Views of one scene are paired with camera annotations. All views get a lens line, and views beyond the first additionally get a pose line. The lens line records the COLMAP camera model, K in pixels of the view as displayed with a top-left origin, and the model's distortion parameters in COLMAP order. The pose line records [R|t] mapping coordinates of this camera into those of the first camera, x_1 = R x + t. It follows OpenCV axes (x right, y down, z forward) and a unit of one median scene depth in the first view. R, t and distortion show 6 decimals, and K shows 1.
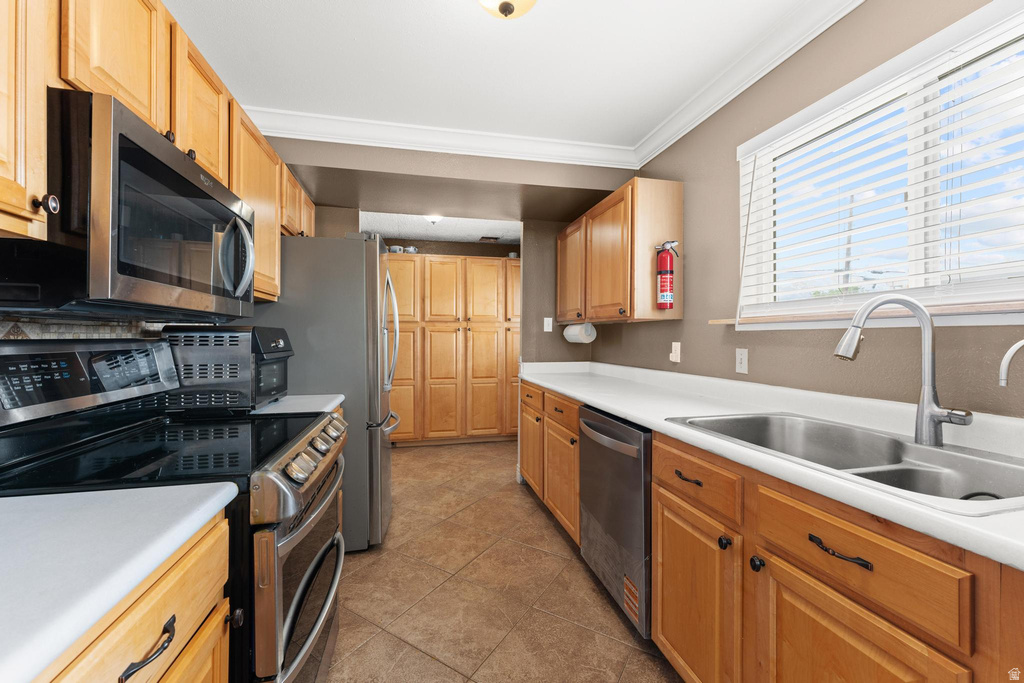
lens RADIAL K [[412.3, 0, 511.8], [0, 412.3, 337.7], [0, 0, 1]] dist [-0.003342, 0.000813]
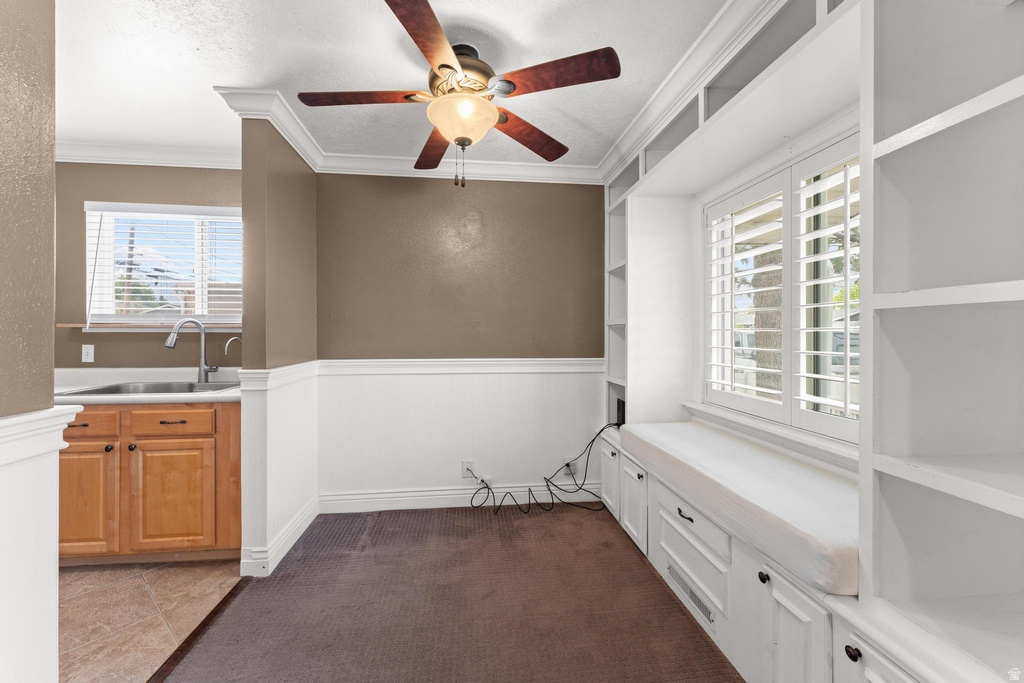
lens RADIAL K [[412.3, 0, 502.6], [0, 412.3, 333.9], [0, 0, 1]] dist [-0.003342, 0.000813]
pose [[0.147754, -0.003776, 0.989017, -1.077349], [0.000152, 0.999993, 0.003795, -0.027643], [-0.989024, -0.000410, 0.147754, -1.056675]]
